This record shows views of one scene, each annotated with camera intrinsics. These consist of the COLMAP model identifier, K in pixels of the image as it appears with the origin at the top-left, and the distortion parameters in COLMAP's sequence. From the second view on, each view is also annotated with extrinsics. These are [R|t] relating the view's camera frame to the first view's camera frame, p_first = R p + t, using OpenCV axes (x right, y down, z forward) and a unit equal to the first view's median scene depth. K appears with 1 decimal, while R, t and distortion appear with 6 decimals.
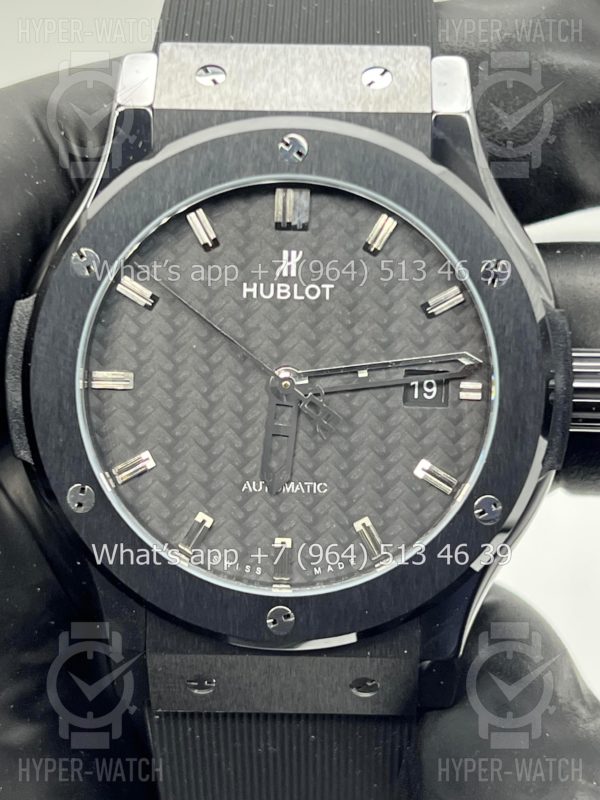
lens RADIAL K [[1899.4, 0, 300.0], [0, 1899.4, 400.0], [0, 0, 1]] dist [0.239543, -0.110967]
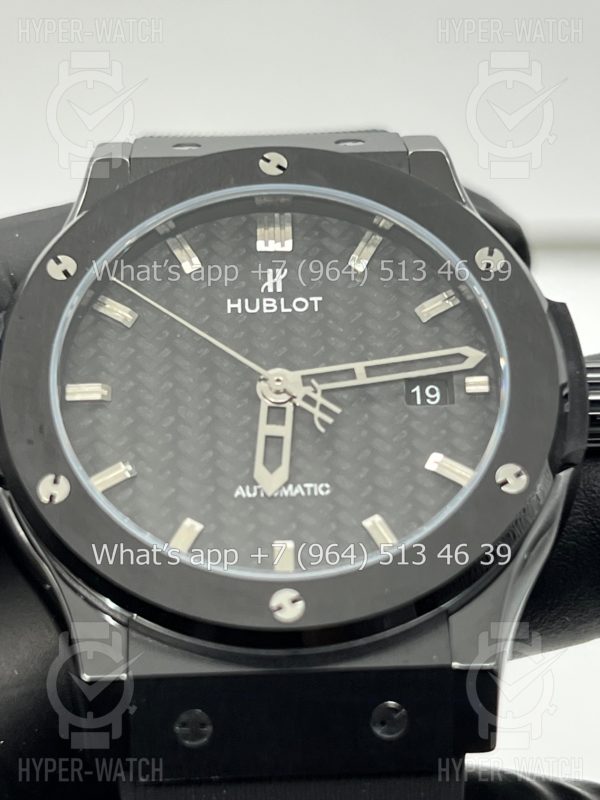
lens RADIAL K [[1899.4, 0, 300.0], [0, 1899.4, 400.0], [0, 0, 1]] dist [0.239543, -0.110967]
pose [[0.997775, -0.035663, 0.056331, -0.048727], [0.060435, 0.840600, -0.538274, 0.494101], [-0.028155, 0.540481, 0.840885, 0.227134]]
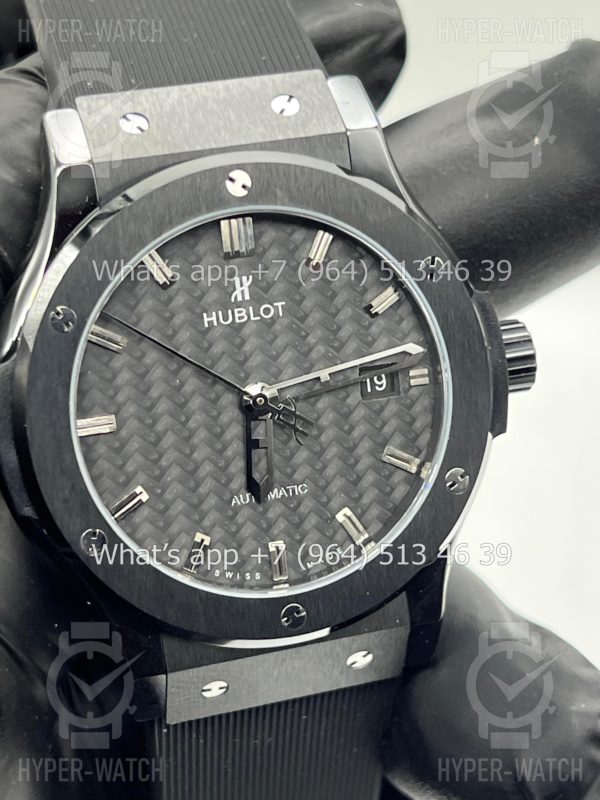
lens RADIAL K [[1899.4, 0, 300.0], [0, 1899.4, 400.0], [0, 0, 1]] dist [0.239543, -0.110967]
pose [[0.948079, -0.173710, 0.266406, -0.269856], [0.164665, 0.984753, 0.056104, -0.064621], [-0.272089, -0.009323, 0.962227, -0.037570]]
